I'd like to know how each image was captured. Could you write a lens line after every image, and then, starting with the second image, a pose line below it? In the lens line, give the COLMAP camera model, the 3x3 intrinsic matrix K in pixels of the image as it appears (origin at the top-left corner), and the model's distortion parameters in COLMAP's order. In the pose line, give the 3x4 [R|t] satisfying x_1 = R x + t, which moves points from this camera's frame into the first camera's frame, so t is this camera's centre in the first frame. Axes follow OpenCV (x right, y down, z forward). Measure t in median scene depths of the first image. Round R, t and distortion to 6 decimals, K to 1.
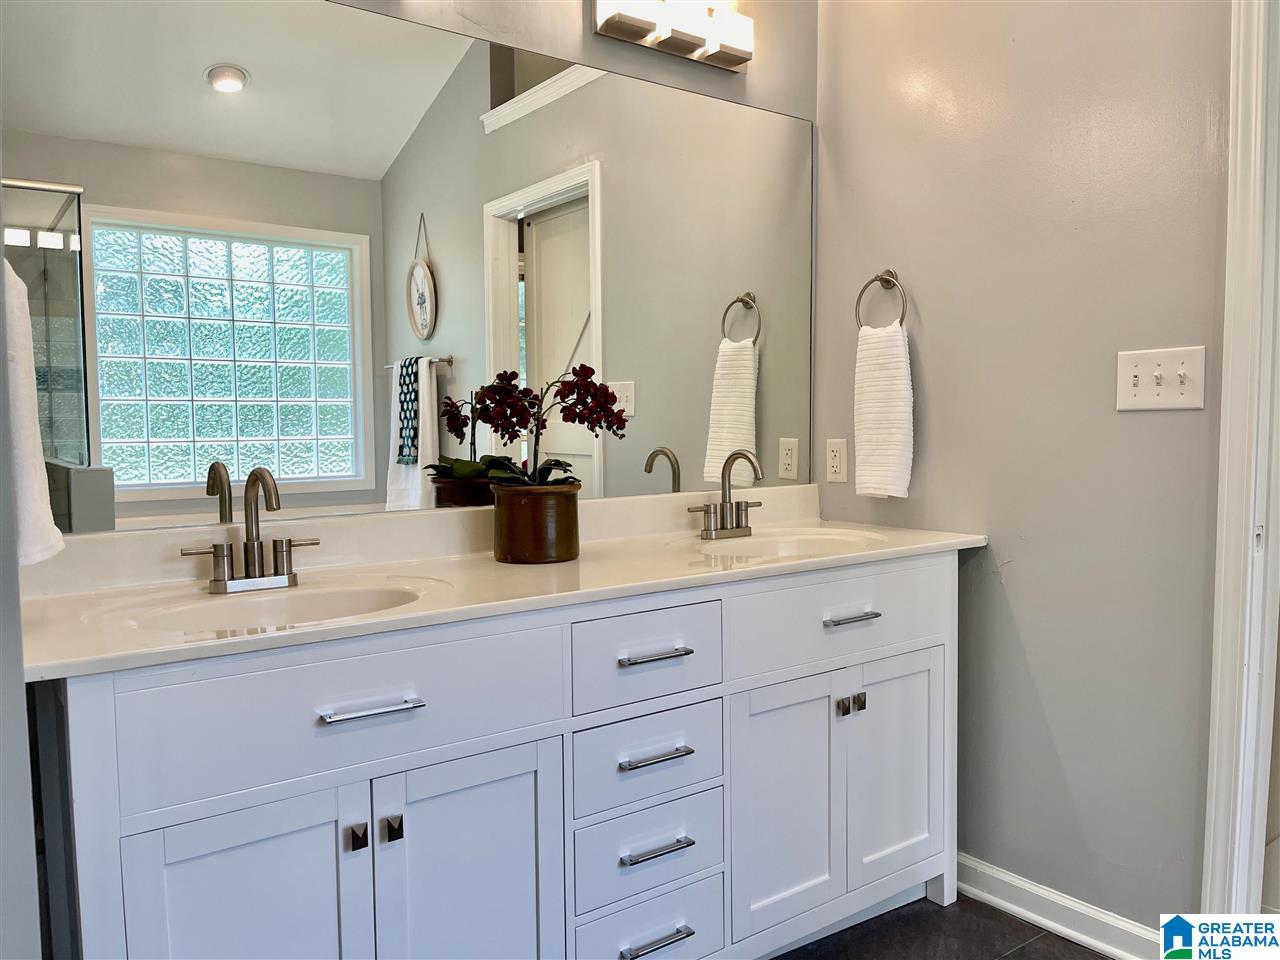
lens RADIAL K [[955.4, 0, 639.4], [0, 955.4, 486.5], [0, 0, 1]] dist [0.006201, 0.003811]
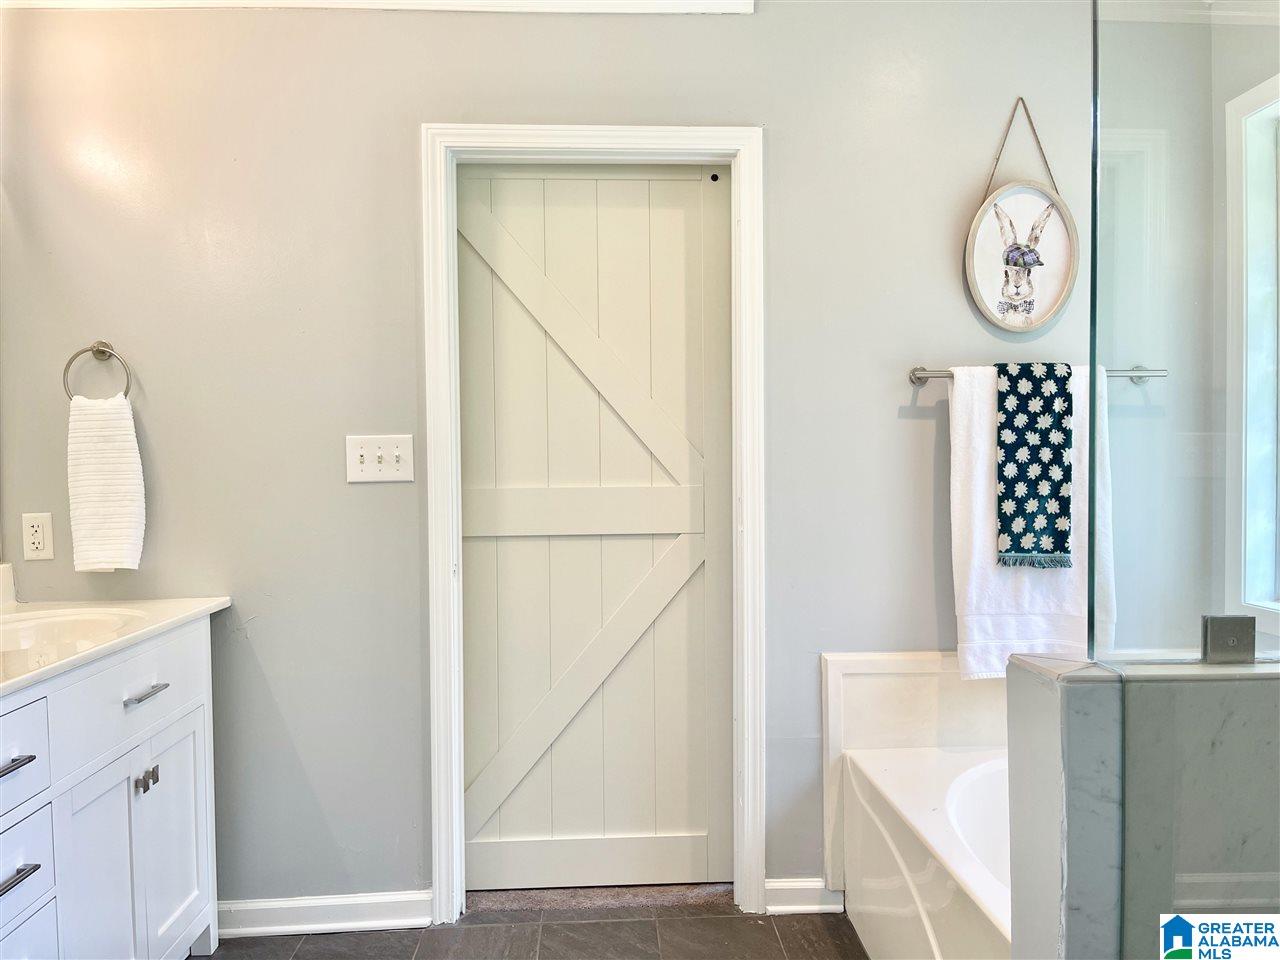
lens RADIAL K [[972.9, 0, 640.0], [0, 972.9, 480.0], [0, 0, 1]] dist [0.054684, -0.058017]
pose [[0.553933, -0.018412, 0.832358, -0.309938], [0.066972, 0.997501, -0.022505, -0.025132], [-0.829863, 0.068211, 0.553782, -0.019250]]
